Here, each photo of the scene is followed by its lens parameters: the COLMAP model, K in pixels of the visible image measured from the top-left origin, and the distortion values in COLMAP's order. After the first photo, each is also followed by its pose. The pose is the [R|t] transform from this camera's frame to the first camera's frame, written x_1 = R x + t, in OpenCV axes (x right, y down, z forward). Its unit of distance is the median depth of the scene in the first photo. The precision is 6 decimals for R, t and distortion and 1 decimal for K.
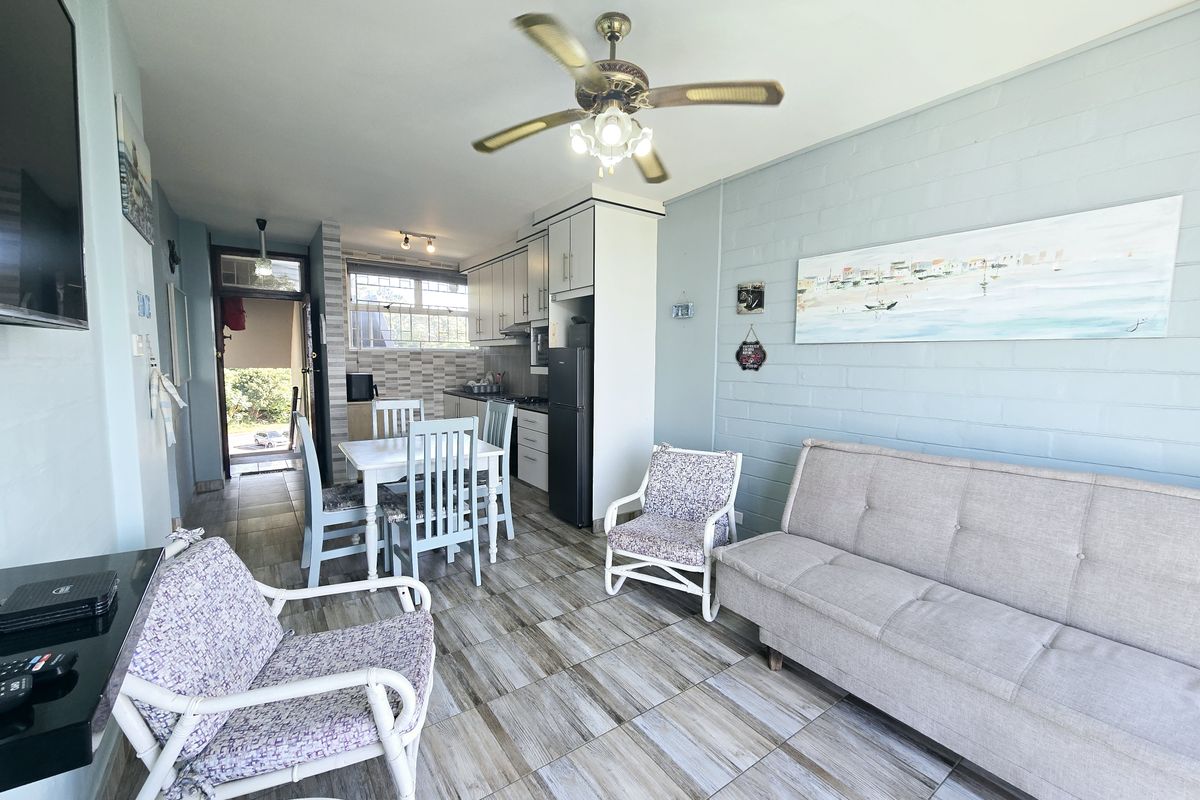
lens RADIAL K [[491.2, 0, 601.2], [0, 491.2, 401.7], [0, 0, 1]] dist [-0.002218, 0.000215]
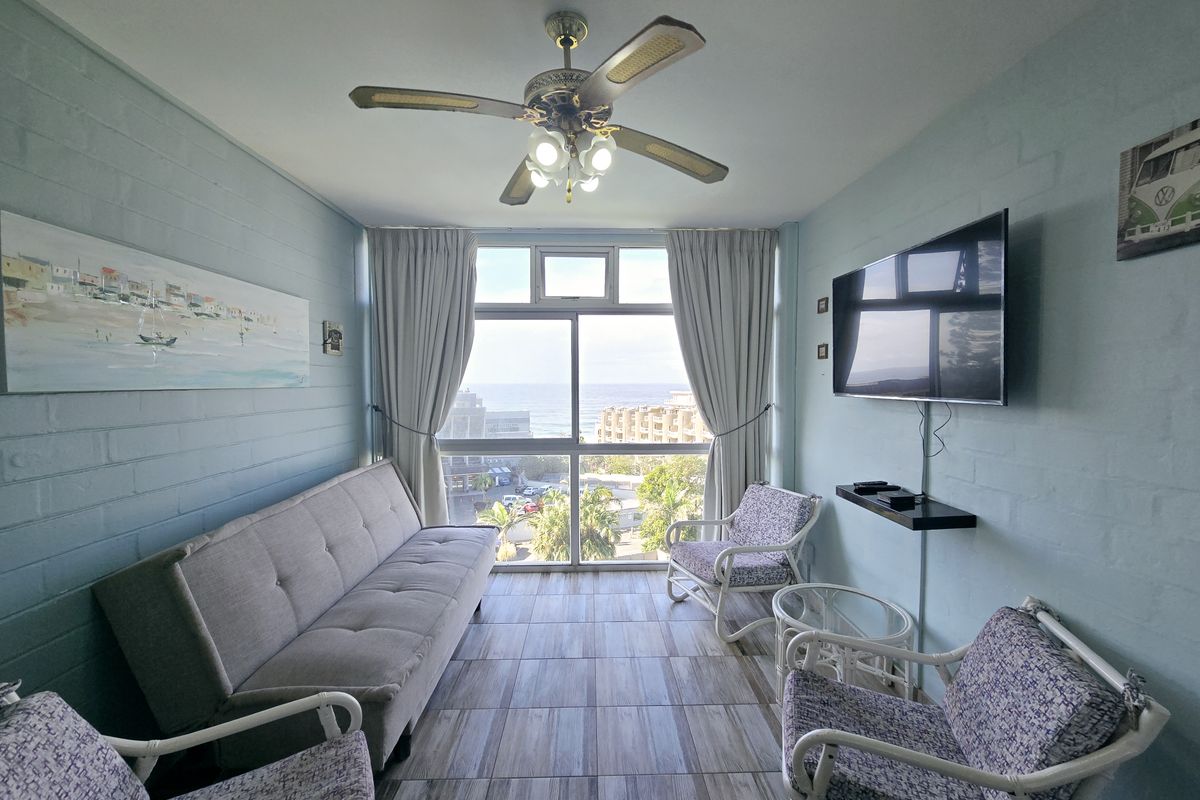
lens RADIAL K [[491.2, 0, 604.9], [0, 491.2, 397.7], [0, 0, 1]] dist [-0.002218, 0.000215]
pose [[-0.833031, -0.029745, 0.552427, -0.199087], [0.039716, 0.992762, 0.113343, -0.090091], [-0.551800, 0.116358, -0.825820, 0.672865]]
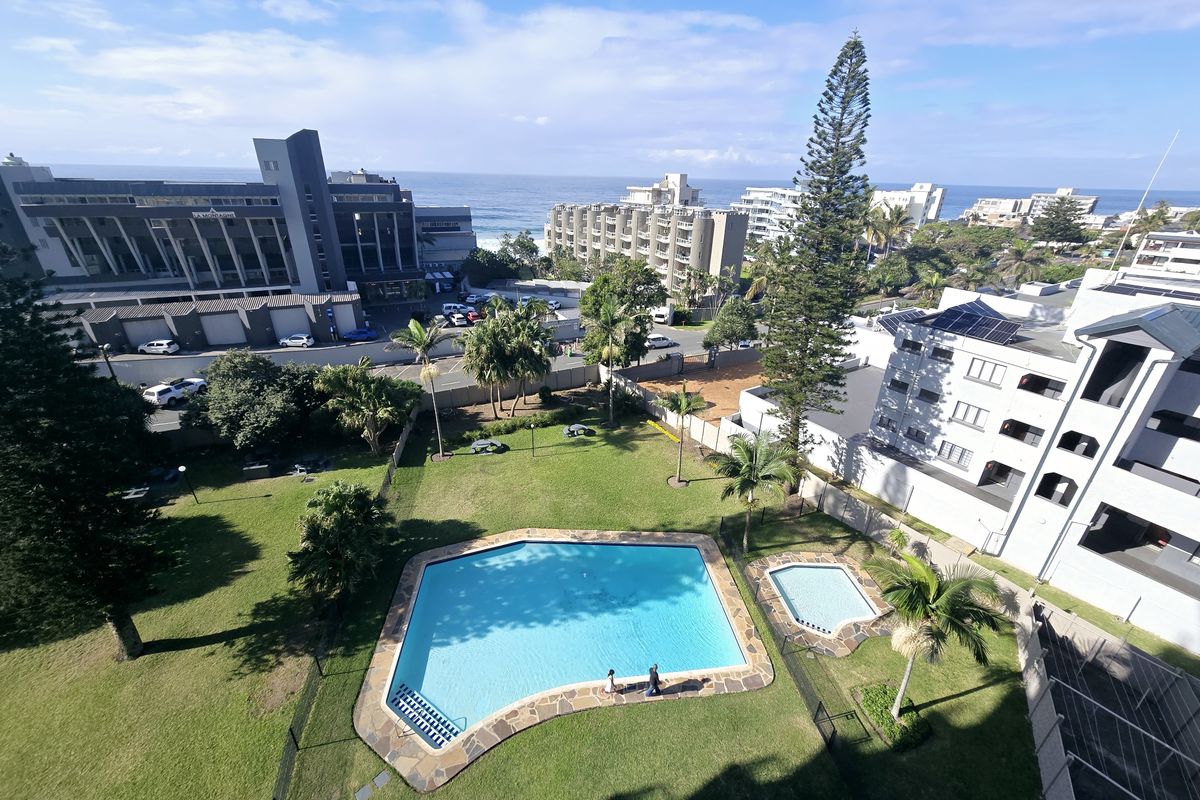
lens RADIAL K [[491.2, 0, 602.8], [0, 491.2, 405.1], [0, 0, 1]] dist [-0.002218, 0.000215]
pose [[-0.875115, -0.232658, 0.424316, -0.195697], [0.011747, 0.866368, 0.499268, -0.087836], [-0.483772, 0.441902, -0.755438, 0.648735]]
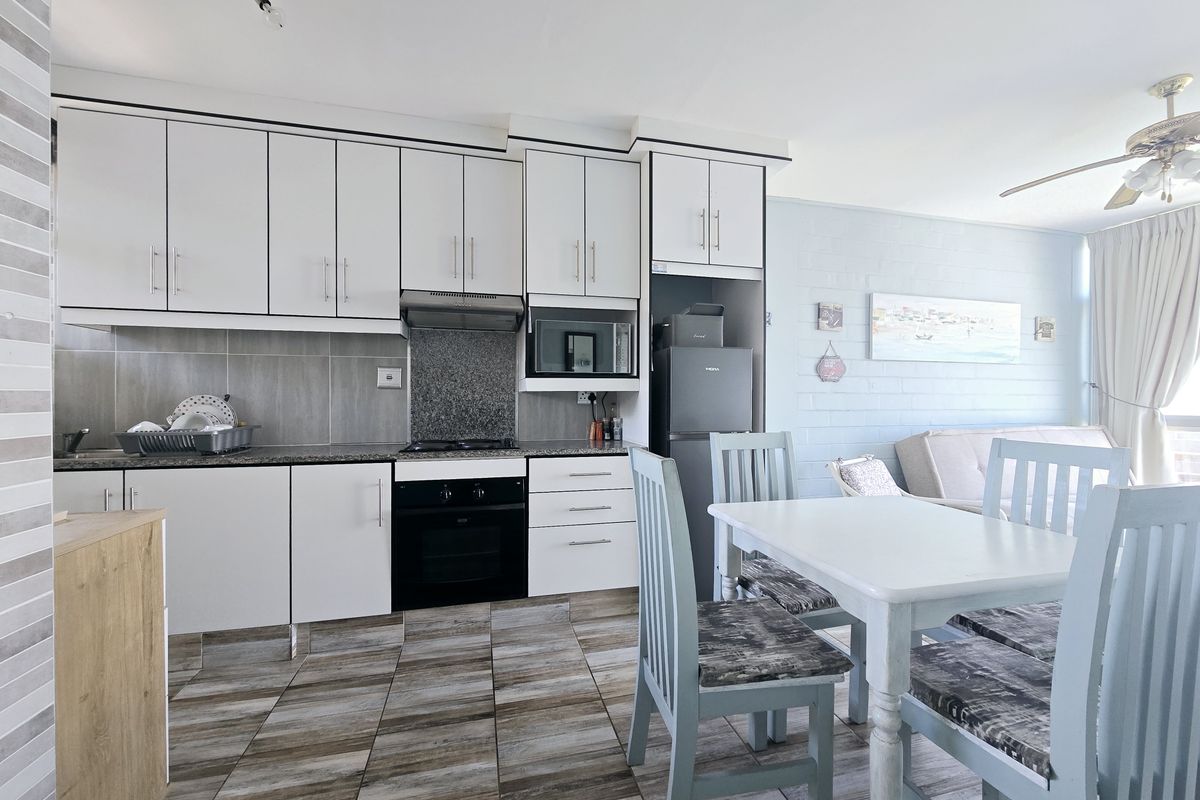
lens RADIAL K [[491.2, 0, 610.3], [0, 491.2, 401.0], [0, 0, 1]] dist [-0.002218, 0.000215]
pose [[0.352166, -0.017168, 0.935780, -0.628761], [0.081615, 0.996586, -0.012431, -0.032850], [-0.932372, 0.080751, 0.352365, 0.747693]]
